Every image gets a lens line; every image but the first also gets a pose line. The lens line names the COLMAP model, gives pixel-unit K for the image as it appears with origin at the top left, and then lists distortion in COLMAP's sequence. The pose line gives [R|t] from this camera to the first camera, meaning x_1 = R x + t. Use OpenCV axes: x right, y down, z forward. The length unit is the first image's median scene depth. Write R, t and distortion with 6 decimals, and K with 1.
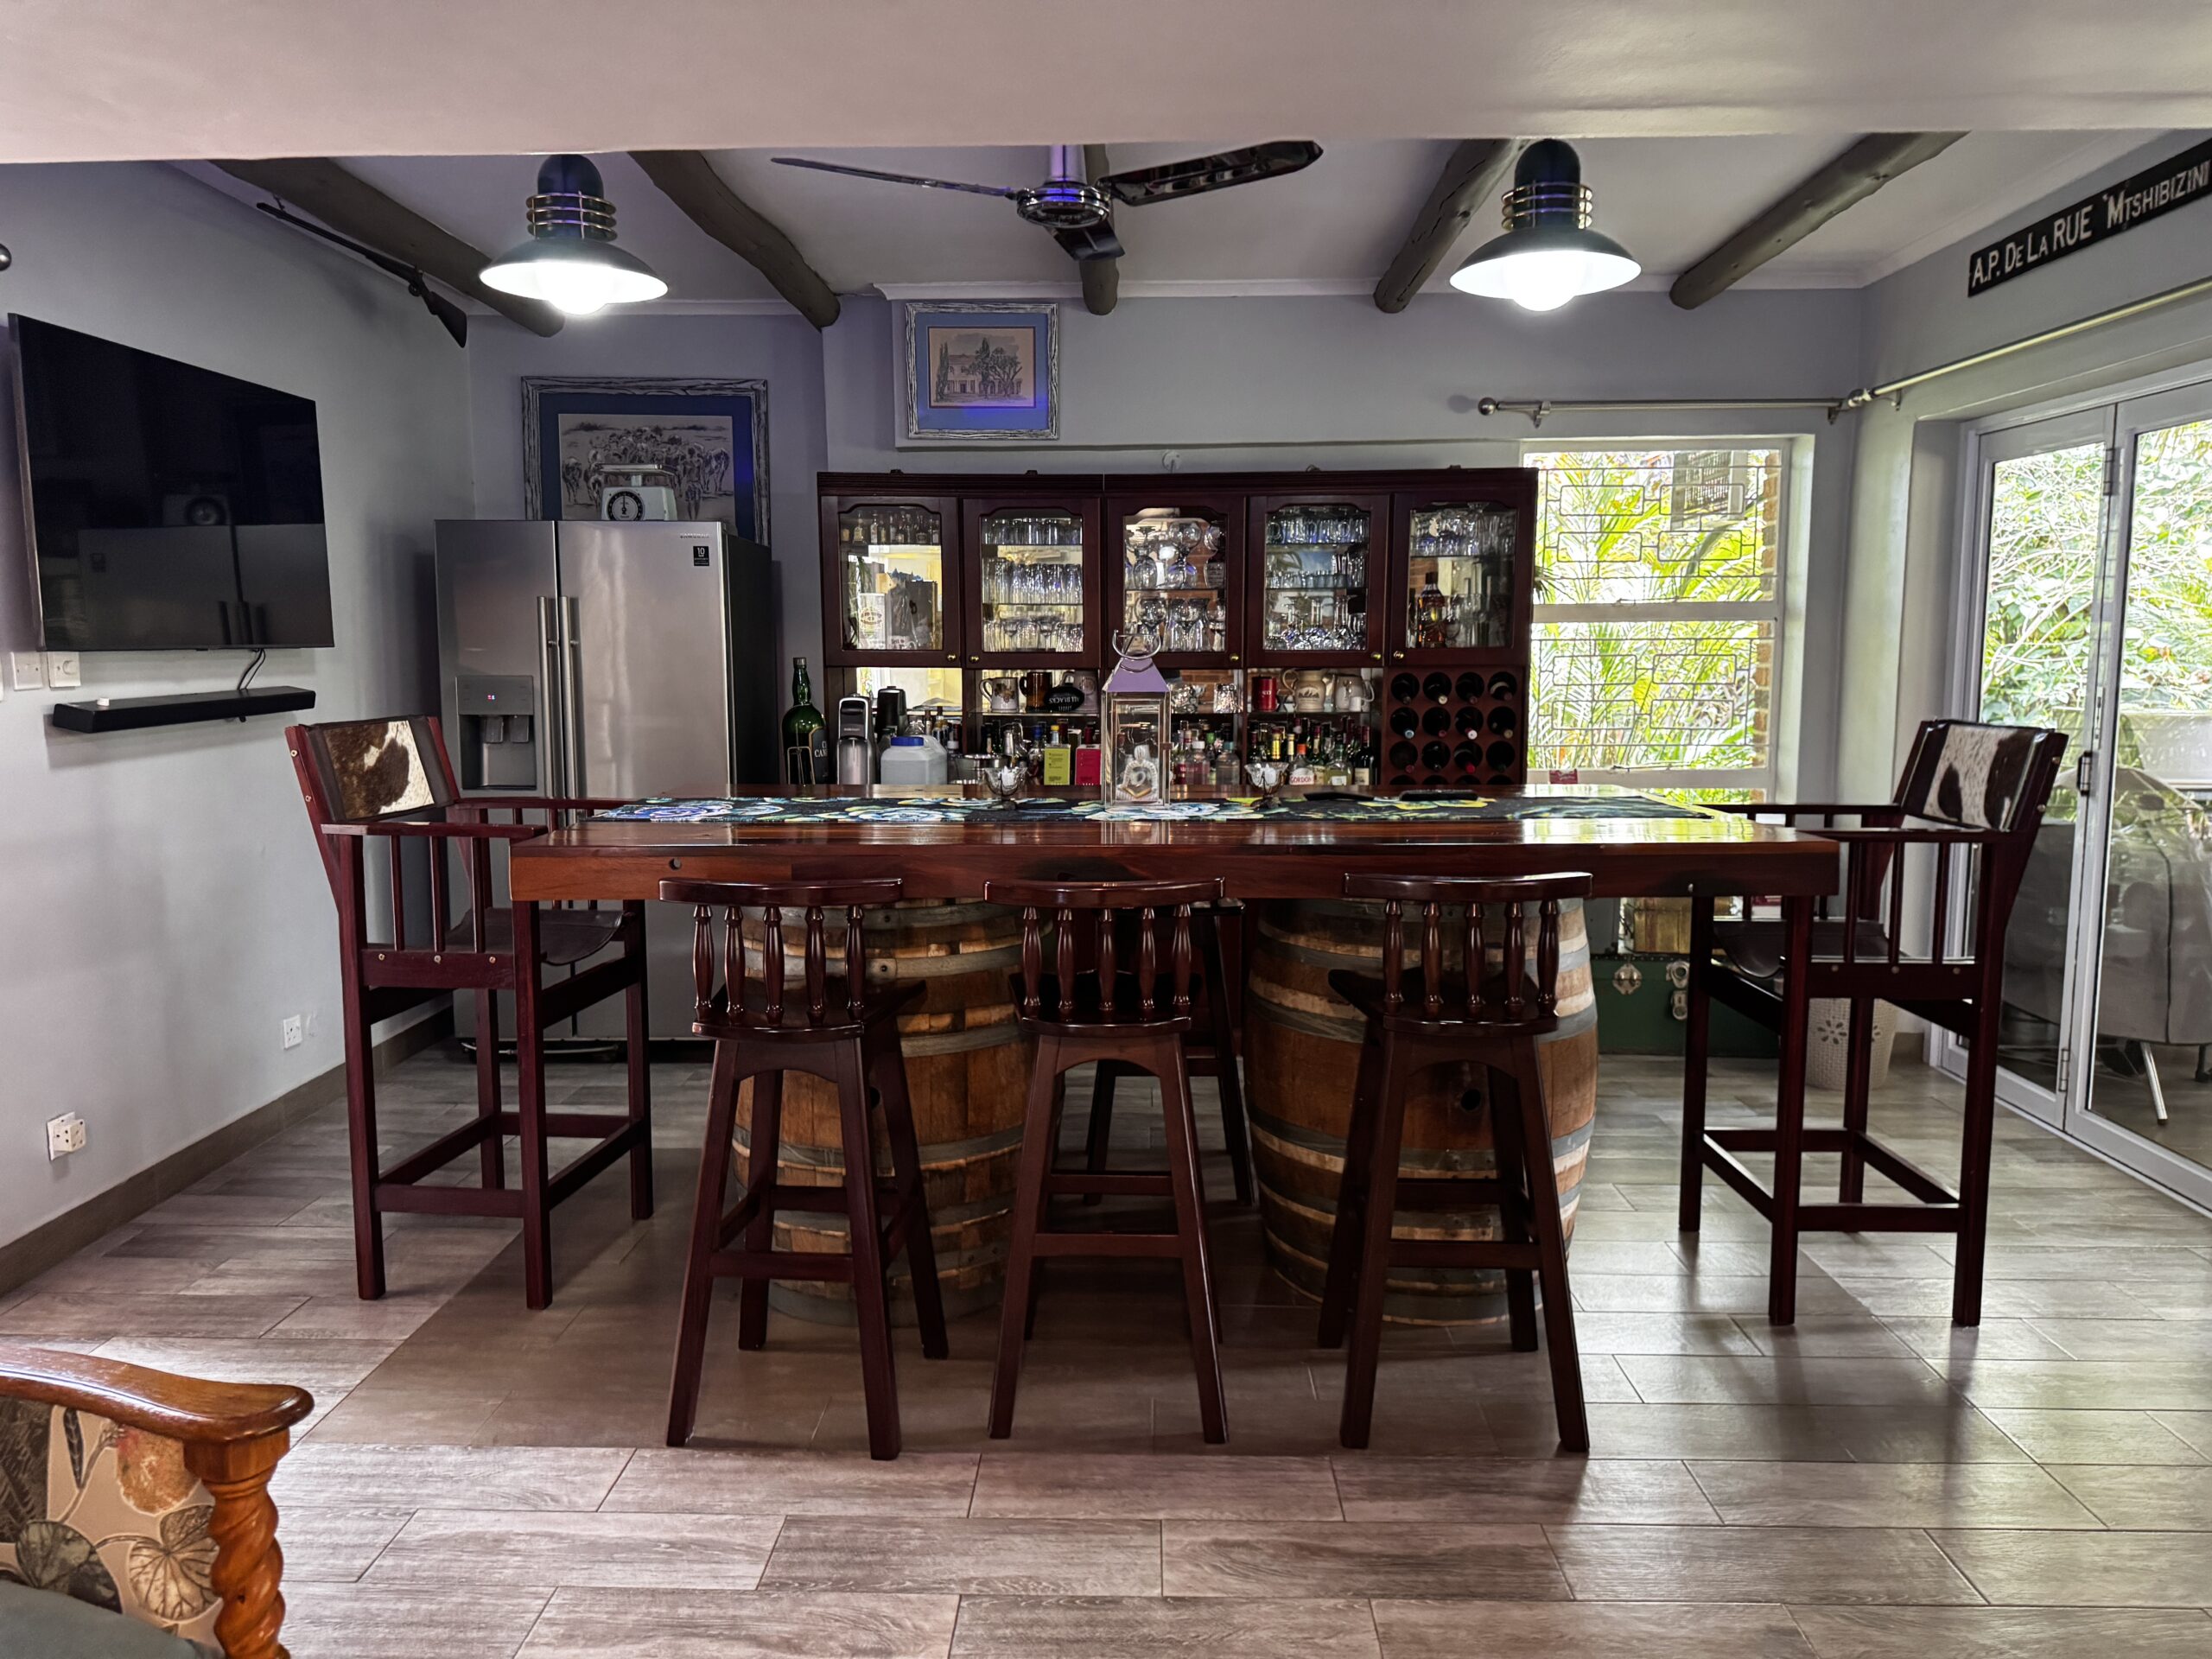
lens RADIAL K [[1550.8, 0, 1089.2], [0, 1550.8, 827.2], [0, 0, 1]] dist [0.001415, -0.035609]
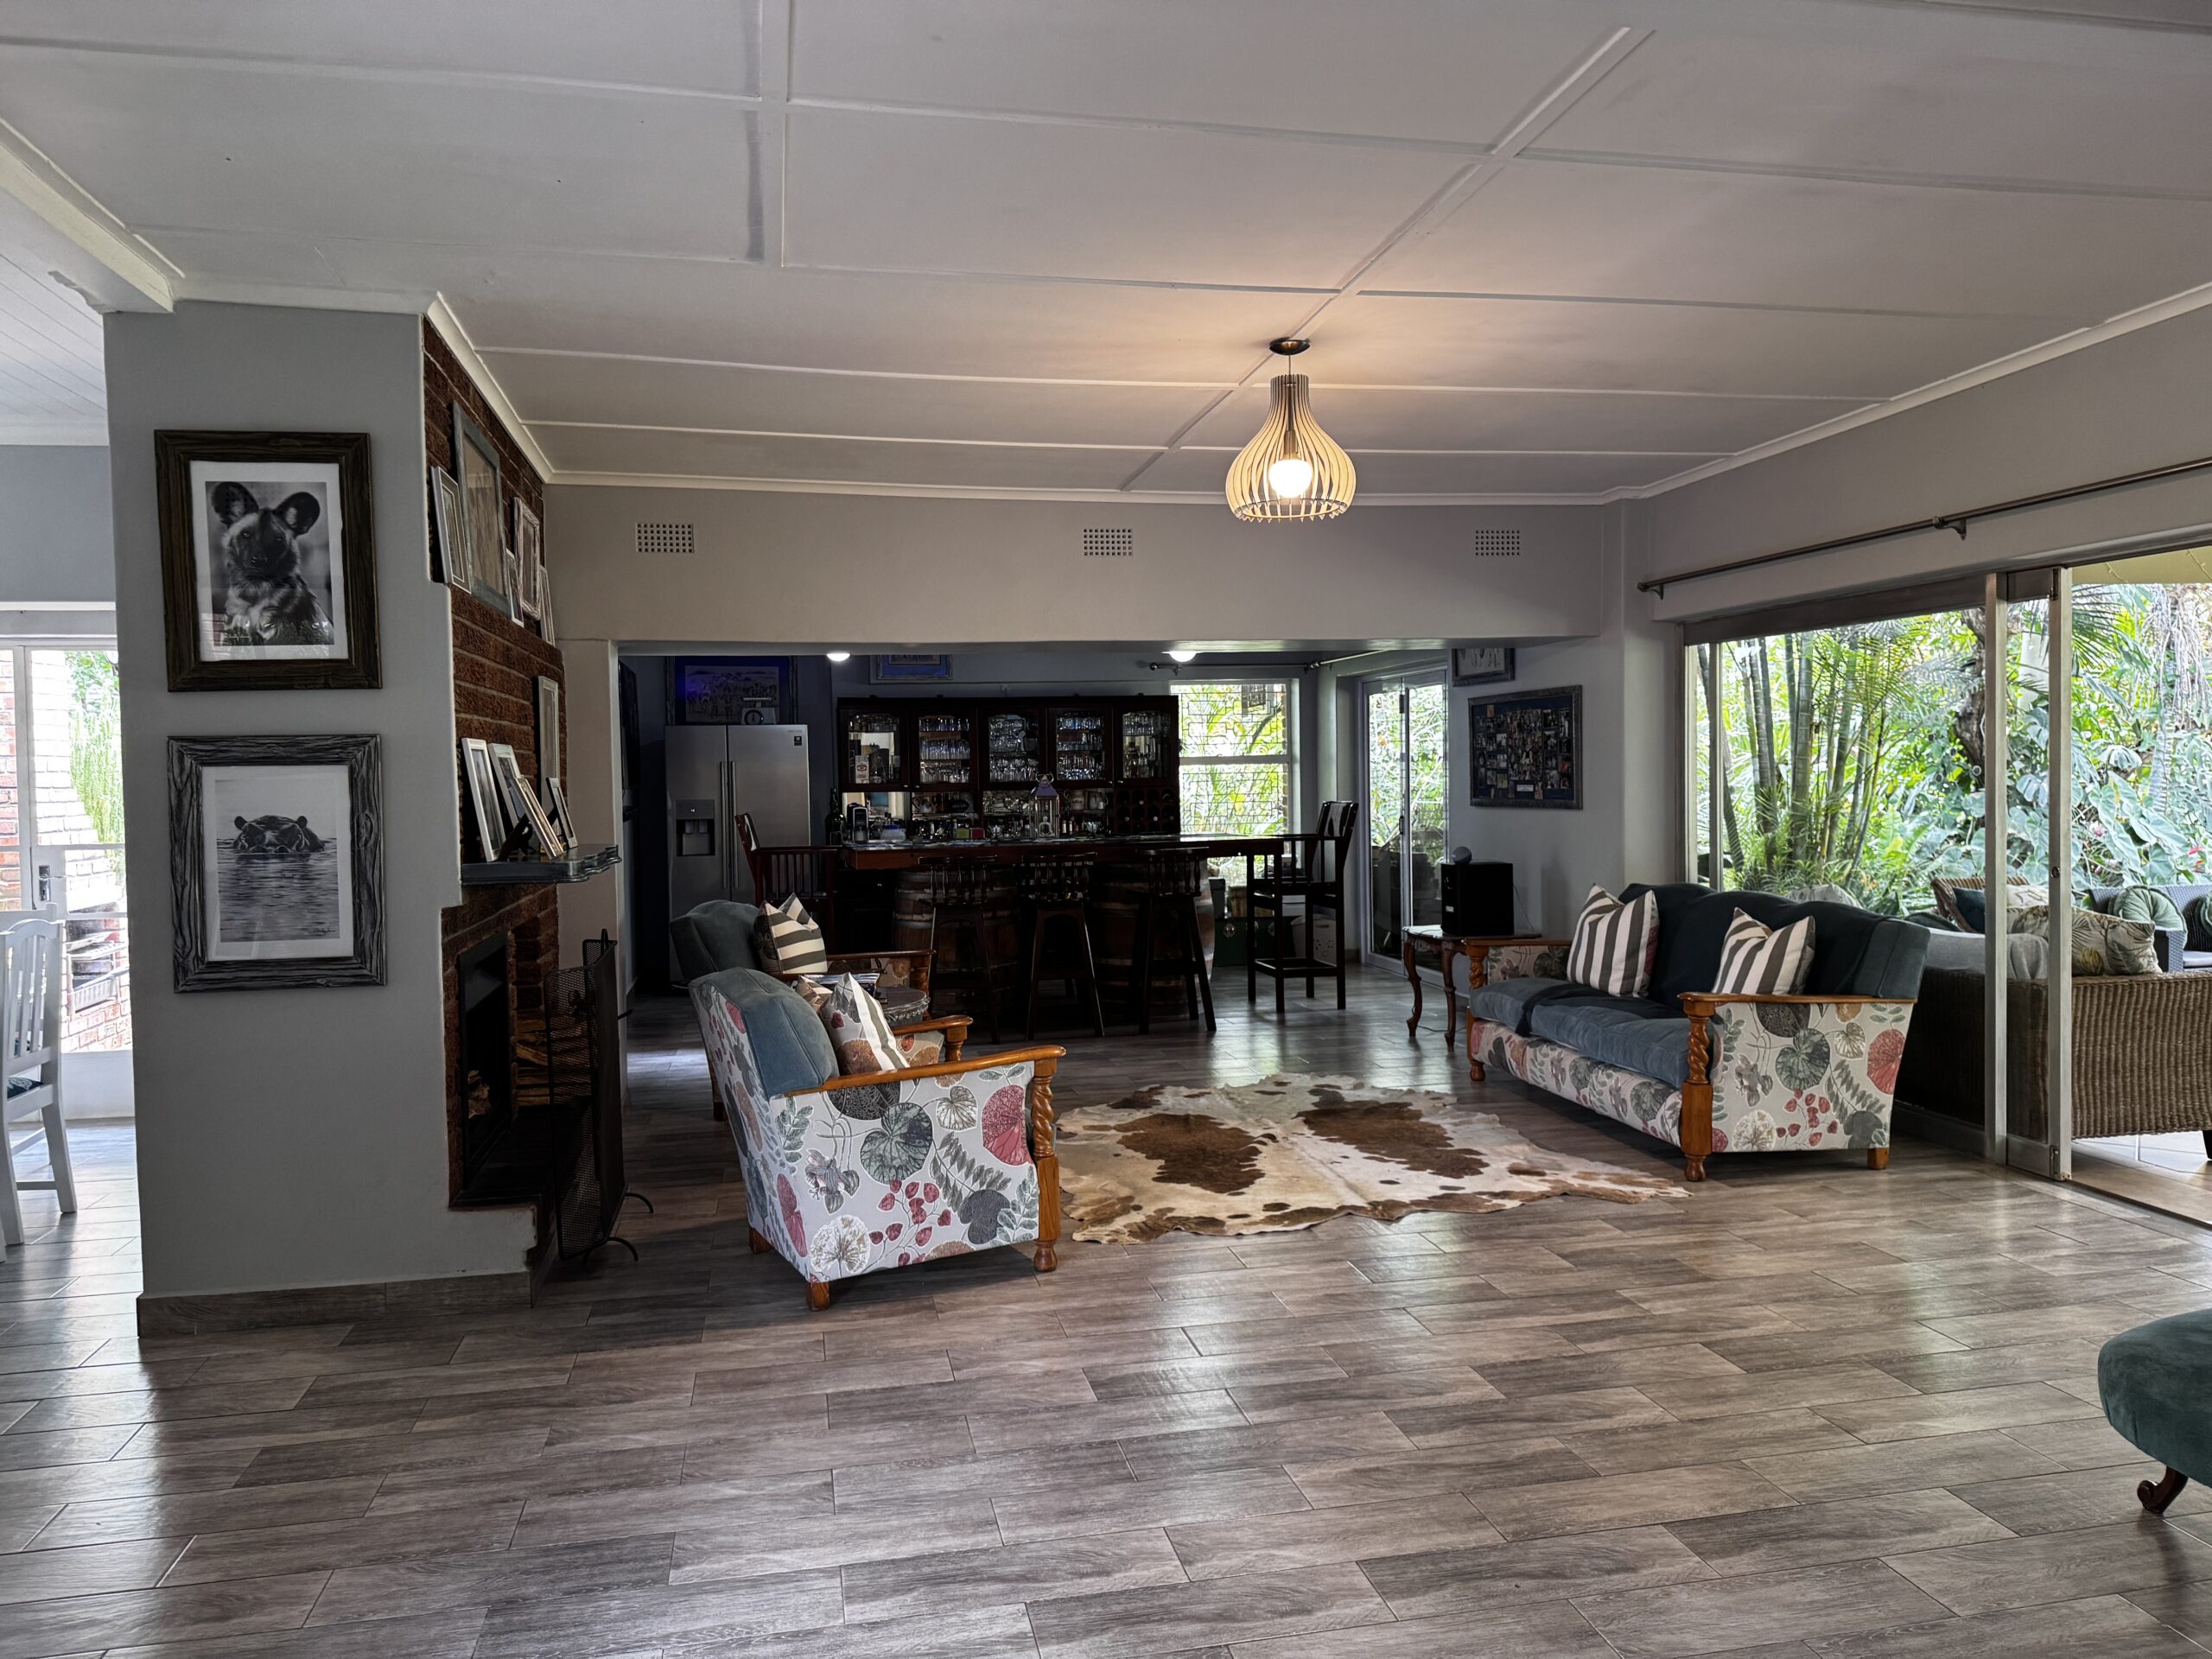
lens RADIAL K [[1550.8, 0, 1105.2], [0, 1550.8, 825.6], [0, 0, 1]] dist [0.001415, -0.035609]
pose [[0.970537, -0.024744, 0.239680, -0.317586], [0.046031, 0.995433, -0.083628, 0.119675], [-0.236516, 0.092197, 0.967243, -1.002922]]
